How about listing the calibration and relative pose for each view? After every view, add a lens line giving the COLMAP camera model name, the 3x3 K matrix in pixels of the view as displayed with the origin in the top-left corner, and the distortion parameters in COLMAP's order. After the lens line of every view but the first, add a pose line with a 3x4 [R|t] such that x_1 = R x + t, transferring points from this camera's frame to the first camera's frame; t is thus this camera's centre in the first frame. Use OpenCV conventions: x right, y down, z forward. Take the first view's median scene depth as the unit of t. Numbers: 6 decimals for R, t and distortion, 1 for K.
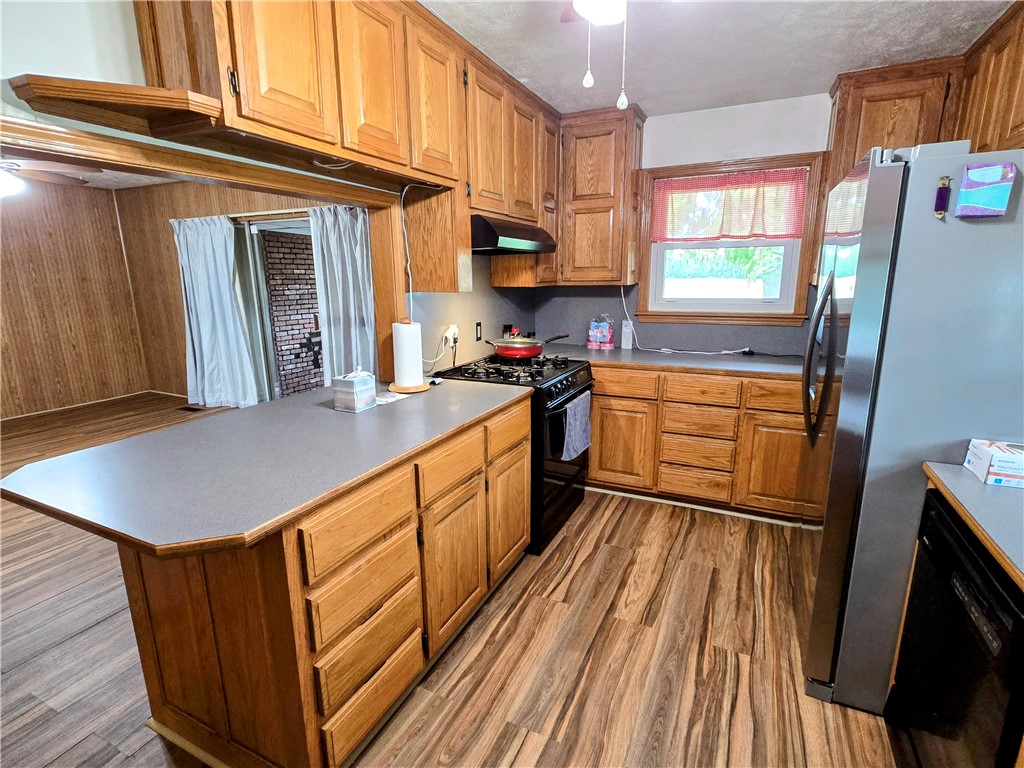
lens RADIAL K [[500.4, 0, 516.4], [0, 500.4, 386.8], [0, 0, 1]] dist [0.000001, -0.002781]
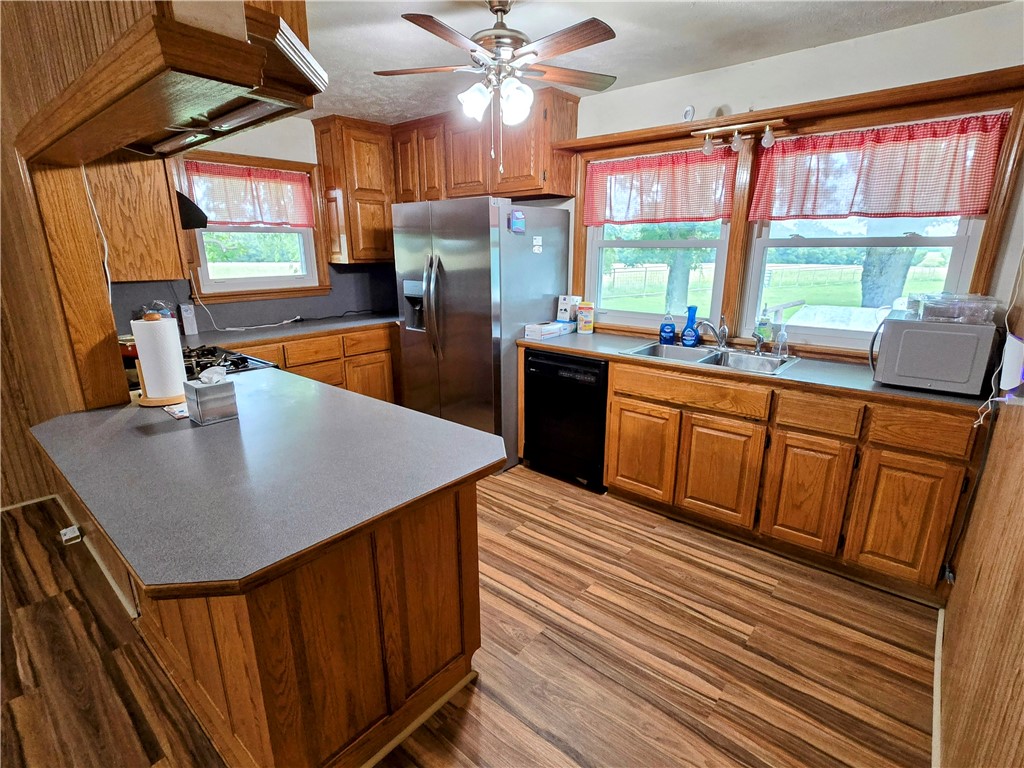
lens RADIAL K [[500.4, 0, 516.5], [0, 500.4, 386.6], [0, 0, 1]] dist [0.000001, -0.002781]
pose [[0.254708, -0.249860, 0.934181, -0.662974], [0.213285, 0.956768, 0.197749, -0.046331], [-0.943204, 0.148879, 0.296987, 0.177461]]
